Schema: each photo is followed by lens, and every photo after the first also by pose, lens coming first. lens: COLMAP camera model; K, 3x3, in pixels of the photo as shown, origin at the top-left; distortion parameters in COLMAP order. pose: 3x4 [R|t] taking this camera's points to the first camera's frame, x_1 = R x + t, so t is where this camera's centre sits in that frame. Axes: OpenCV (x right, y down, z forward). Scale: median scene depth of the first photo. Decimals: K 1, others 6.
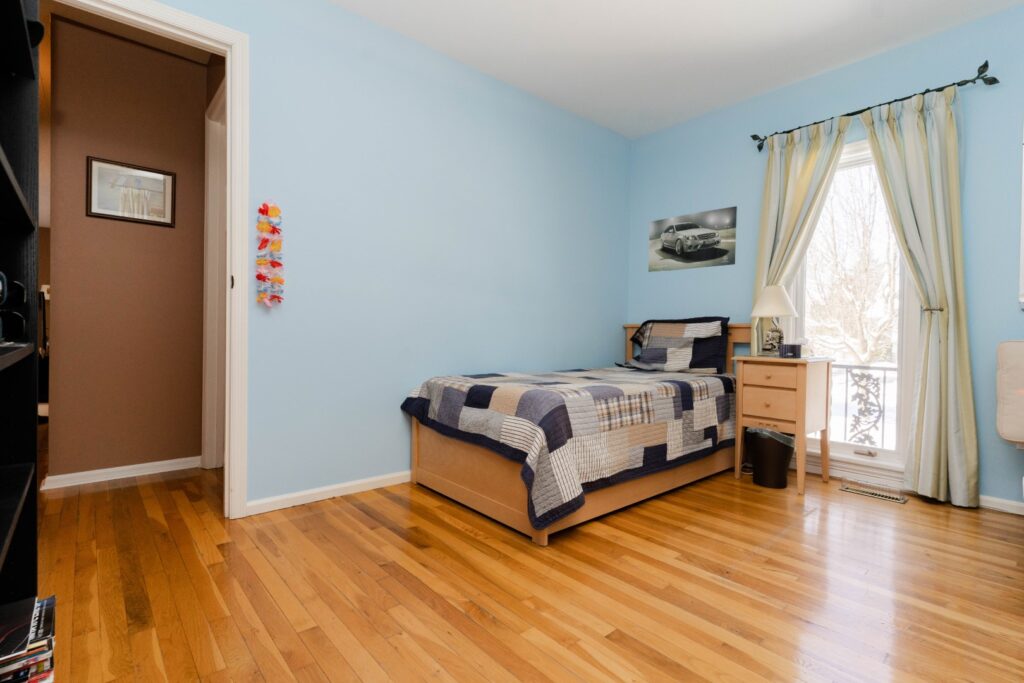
lens RADIAL K [[489.3, 0, 511.9], [0, 489.3, 340.4], [0, 0, 1]] dist [0.002043, -0.000120]
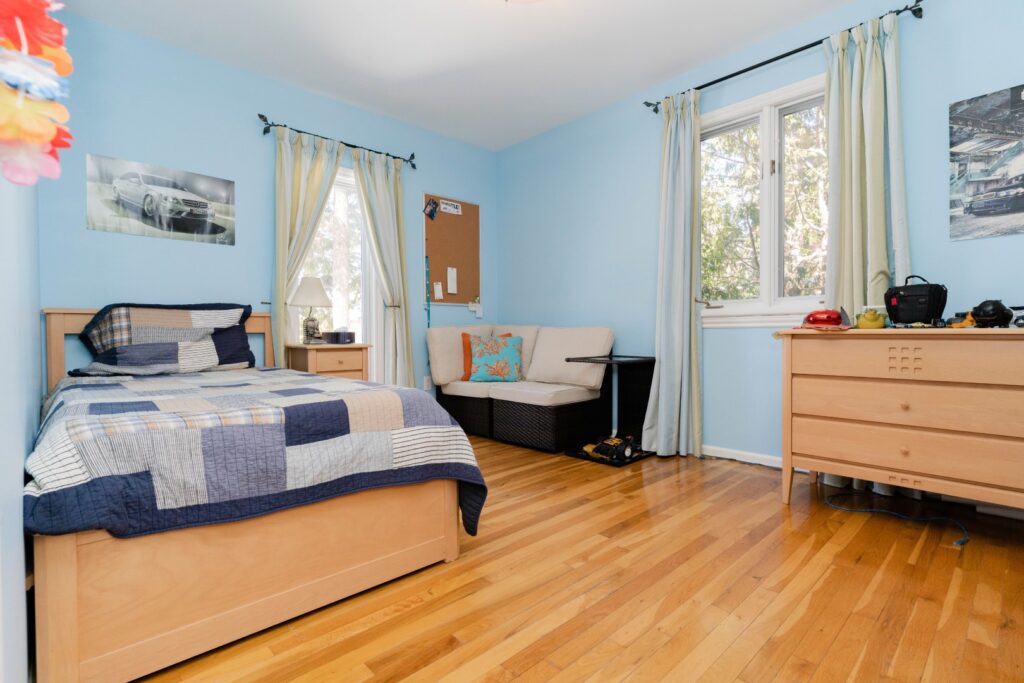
lens RADIAL K [[489.3, 0, 511.9], [0, 489.3, 340.4], [0, 0, 1]] dist [0.002043, -0.000120]
pose [[-0.042071, -0.031322, 0.998624, -0.509184], [0.020503, 0.999271, 0.032206, -0.000882], [-0.998904, 0.021830, -0.041398, 0.579787]]
